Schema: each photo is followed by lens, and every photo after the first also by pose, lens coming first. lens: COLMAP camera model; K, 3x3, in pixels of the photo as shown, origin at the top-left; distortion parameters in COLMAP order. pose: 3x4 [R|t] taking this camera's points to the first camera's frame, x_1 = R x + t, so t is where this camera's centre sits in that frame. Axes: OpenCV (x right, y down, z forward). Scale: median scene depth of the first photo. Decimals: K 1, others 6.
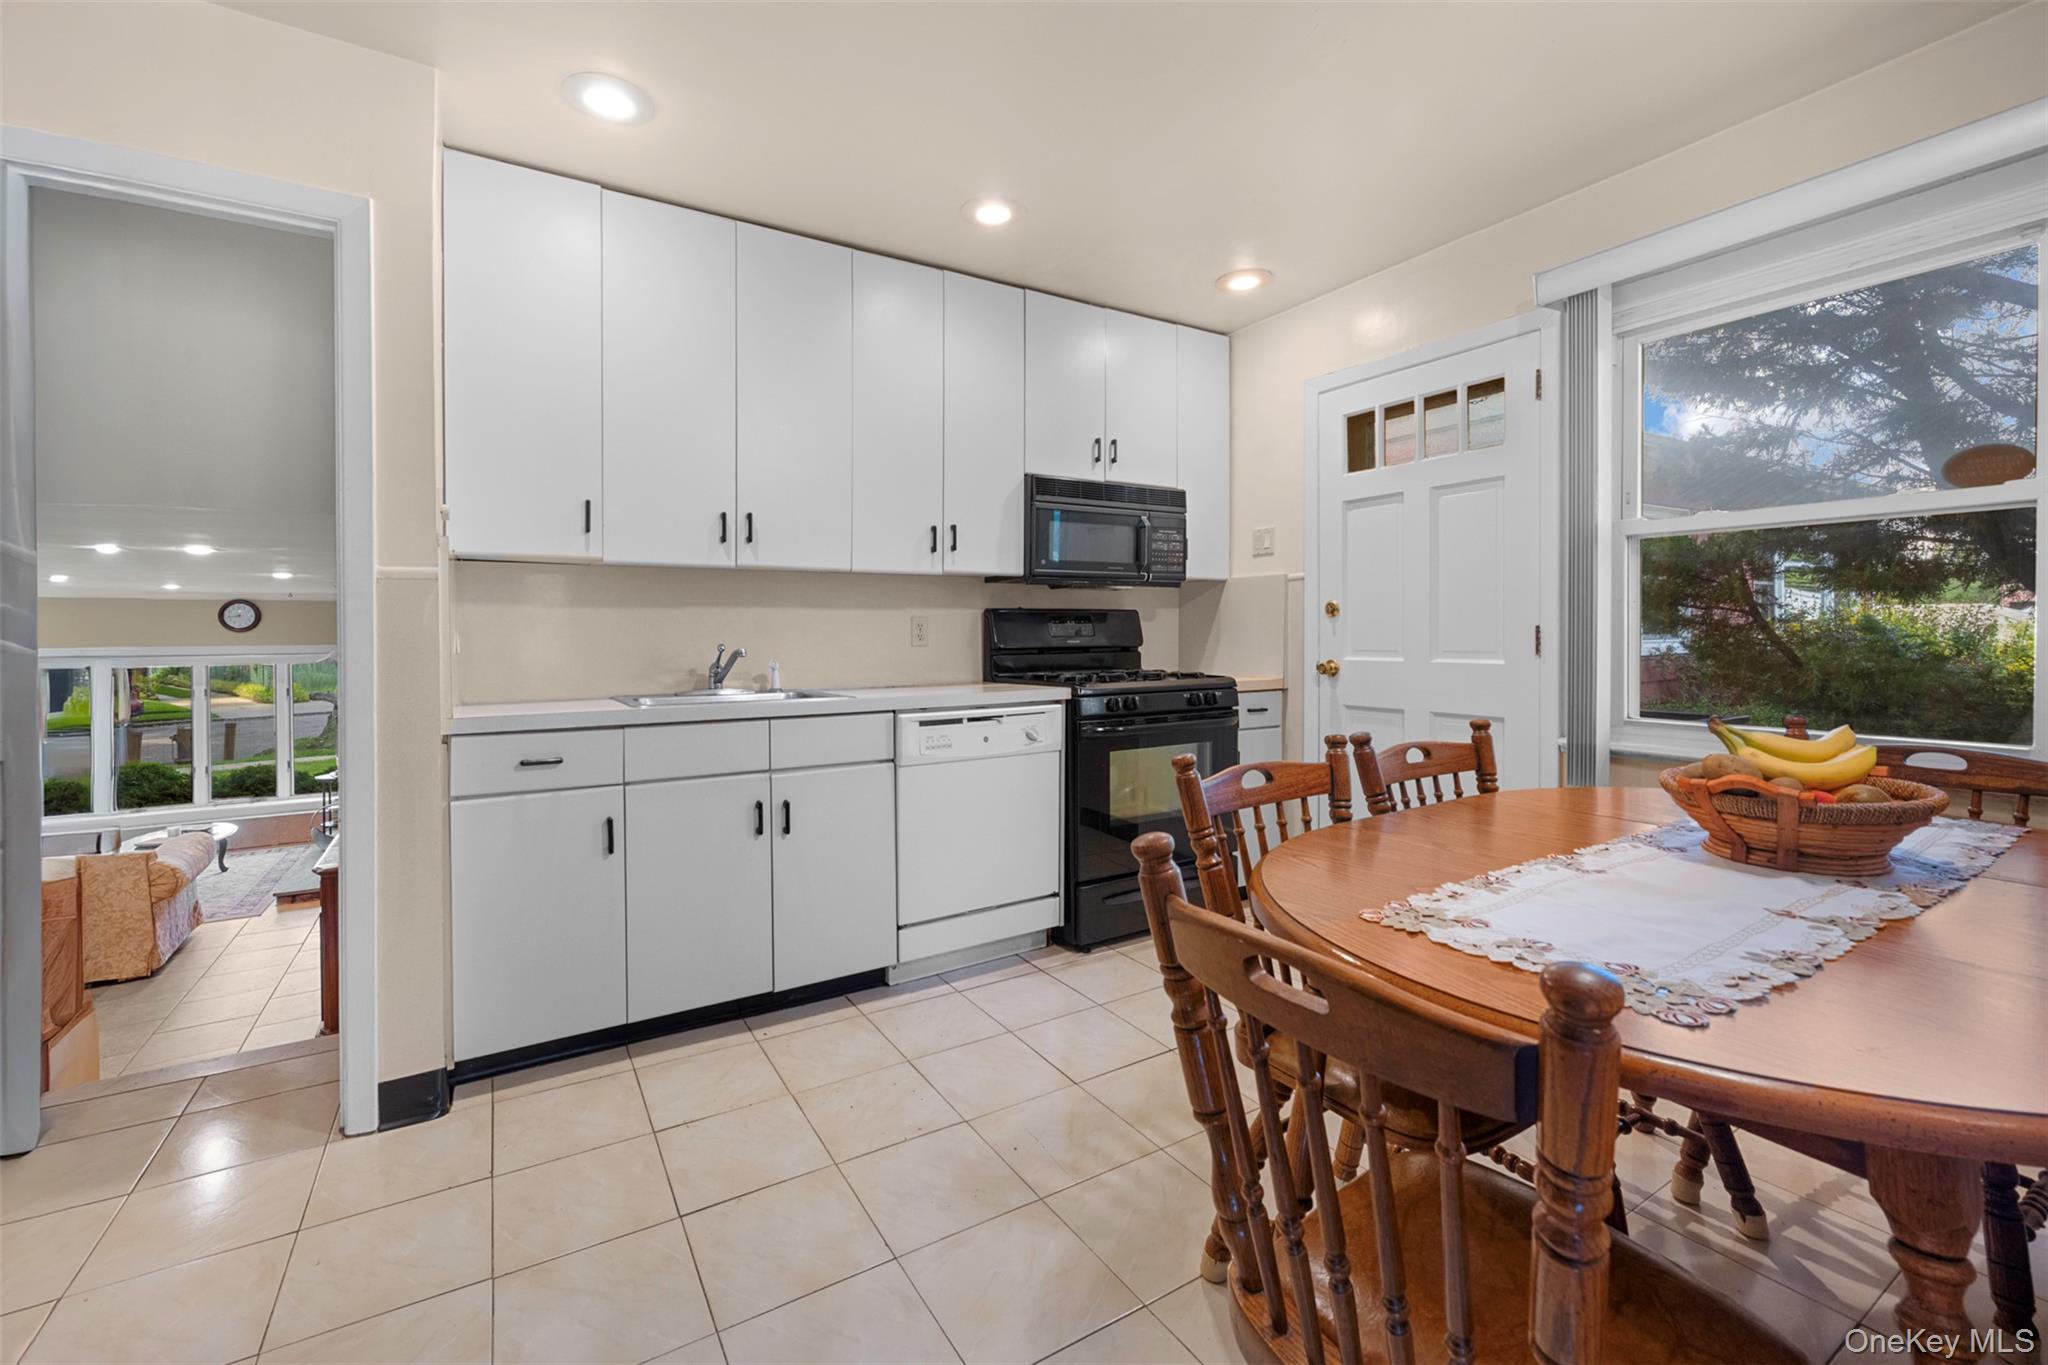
lens RADIAL K [[838.4, 0, 1011.9], [0, 838.4, 631.9], [0, 0, 1]] dist [0.003095, -0.000717]
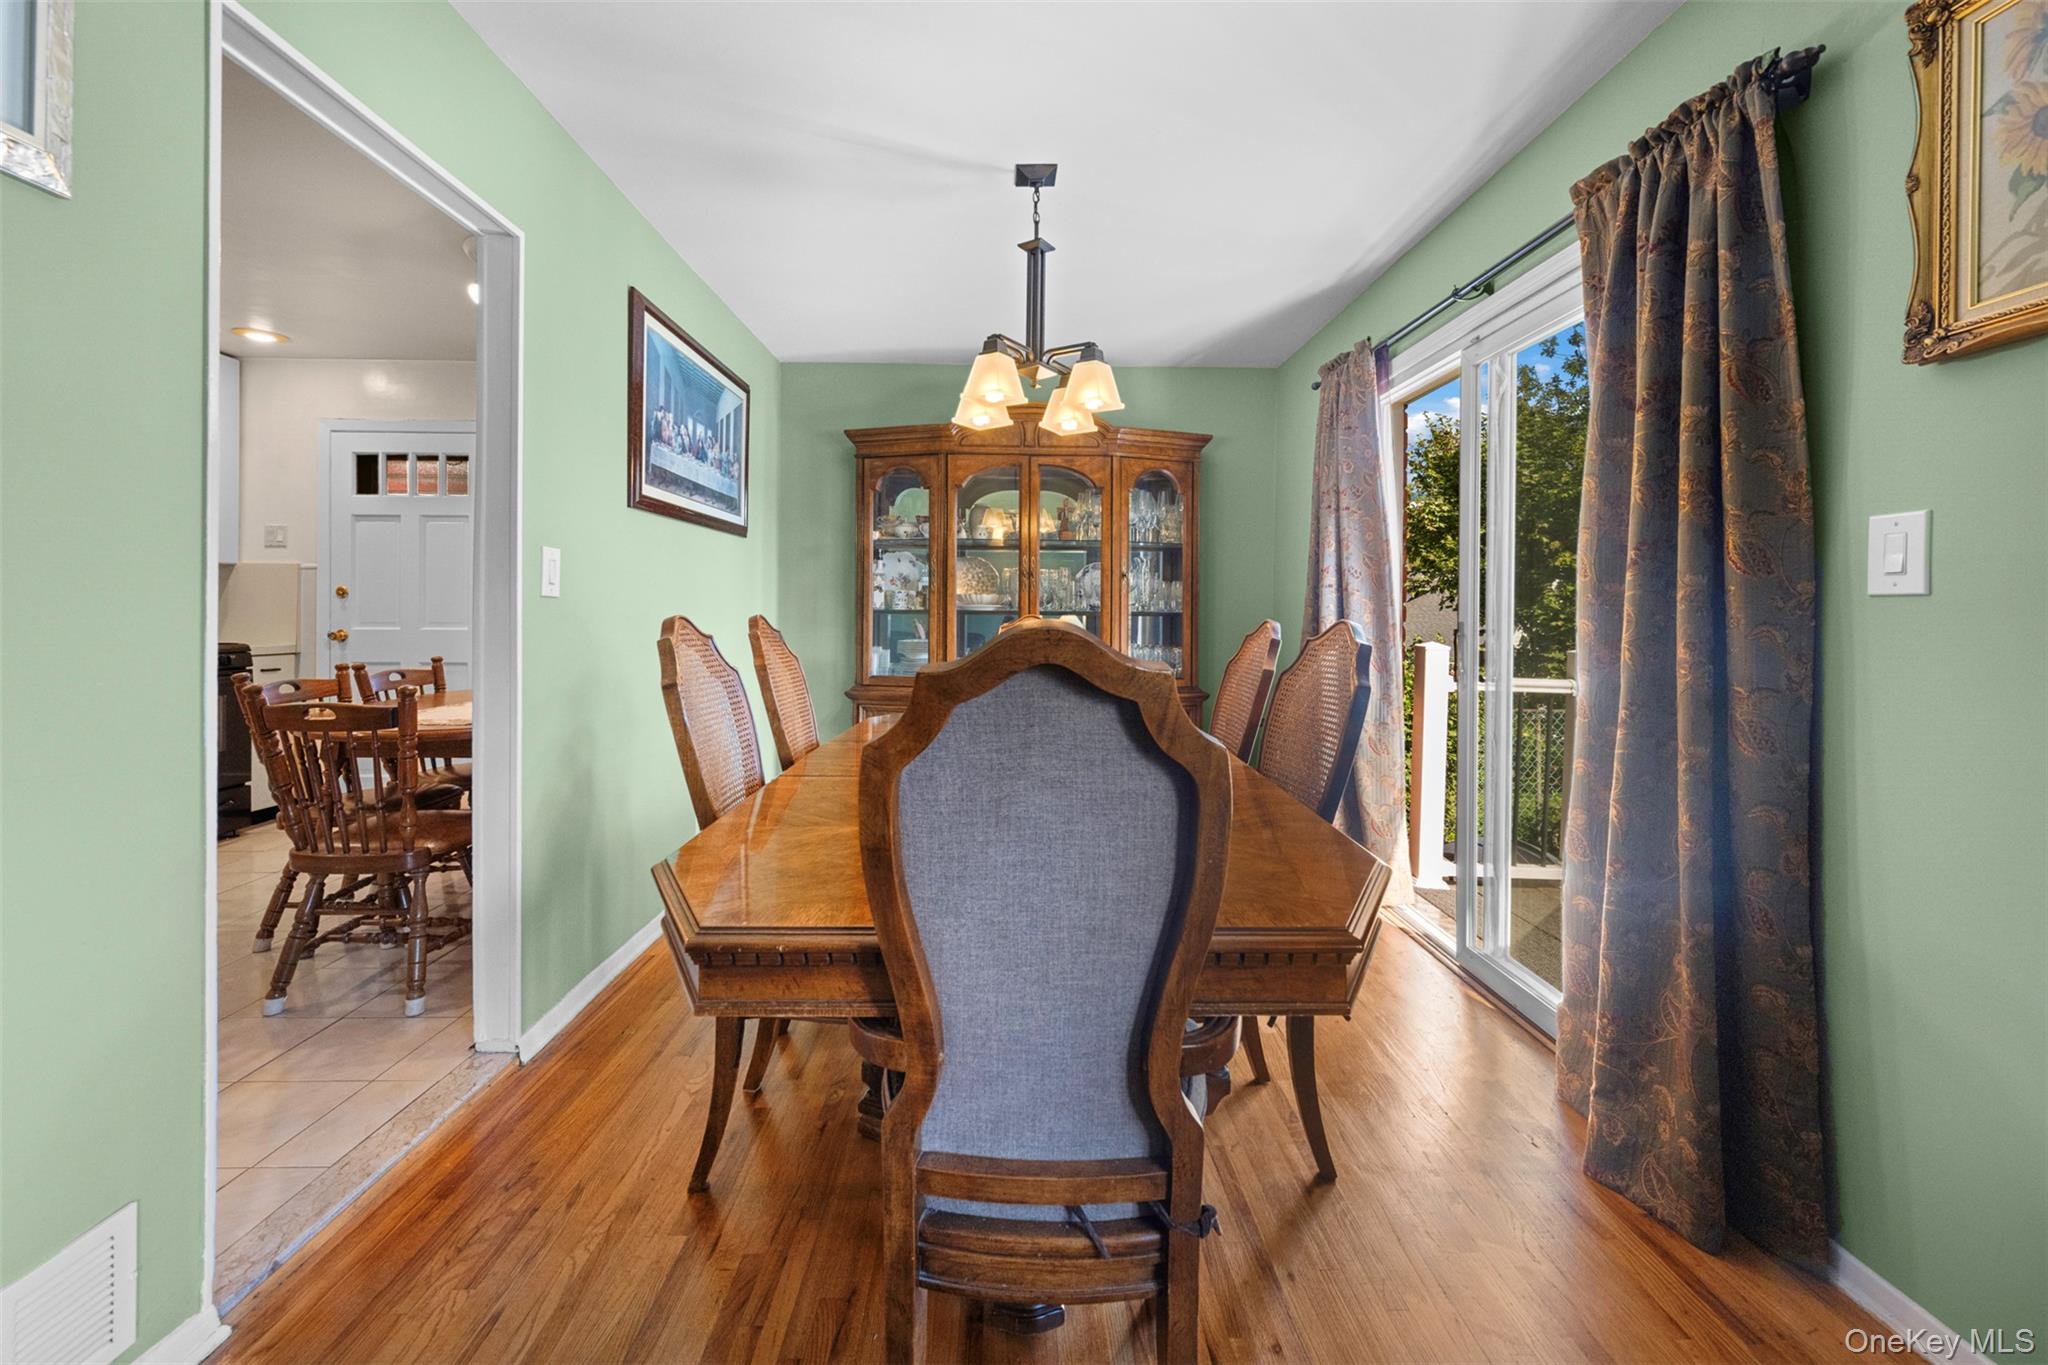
lens RADIAL K [[838.4, 0, 1023.0], [0, 838.4, 621.9], [0, 0, 1]] dist [0.003095, -0.000717]
pose [[0.504125, 0.001149, 0.863630, -0.258779], [-0.008438, 0.999958, 0.003595, 0.007094], [-0.863590, -0.009099, 0.504113, -0.697255]]
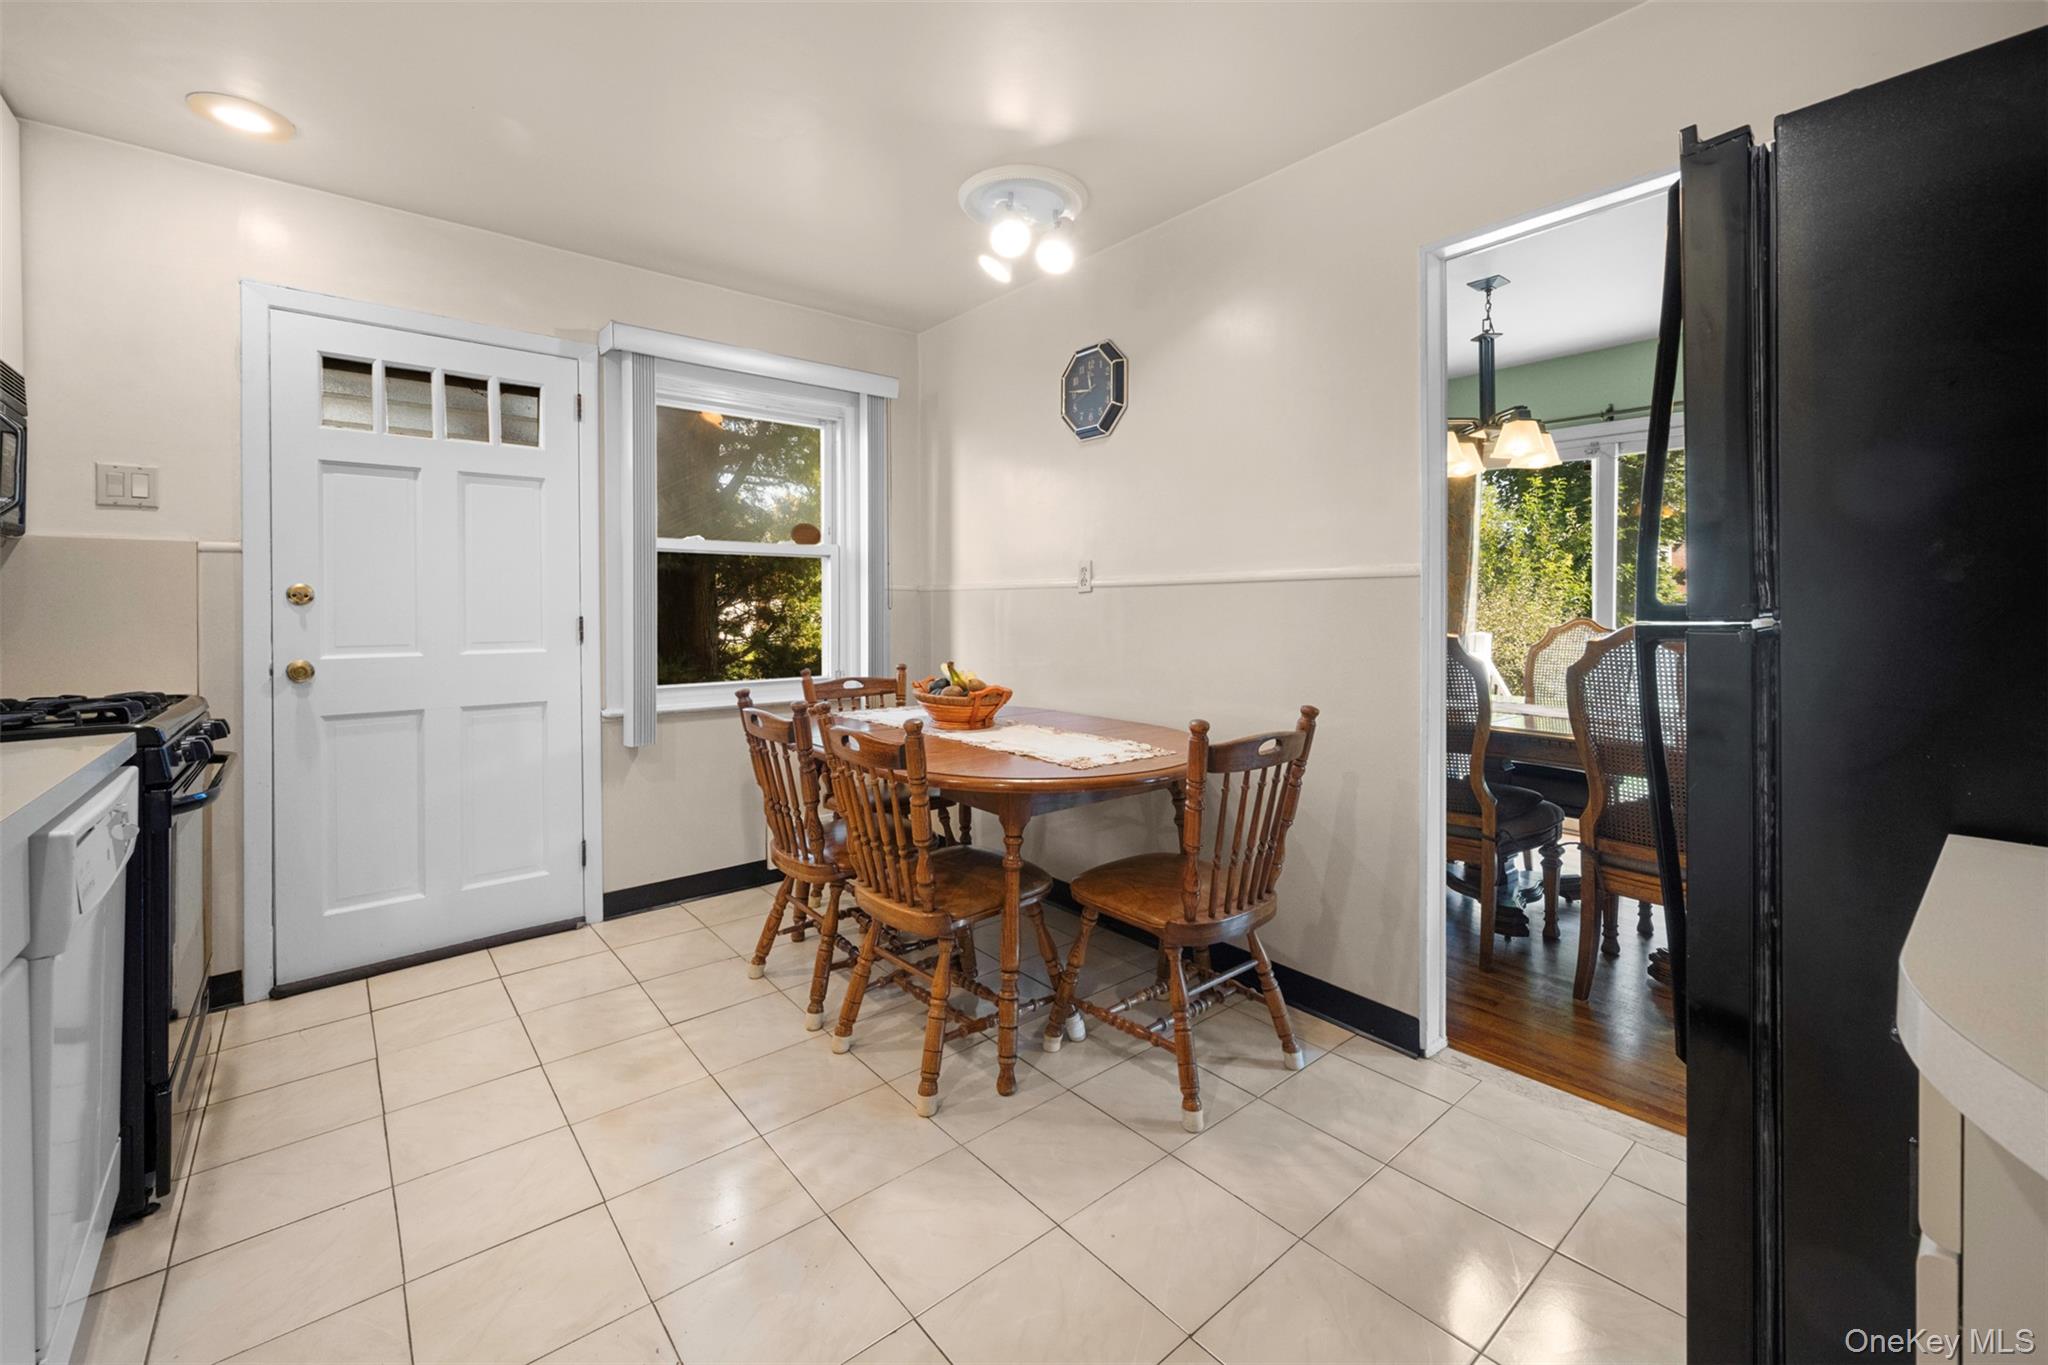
lens RADIAL K [[838.4, 0, 985.7], [0, 838.4, 628.1], [0, 0, 1]] dist [0.003095, -0.000717]
pose [[-0.143840, -0.008639, 0.989563, -0.520608], [0.011085, 0.999885, 0.010341, 0.002555], [-0.989539, 0.012456, -0.143727, 0.536429]]
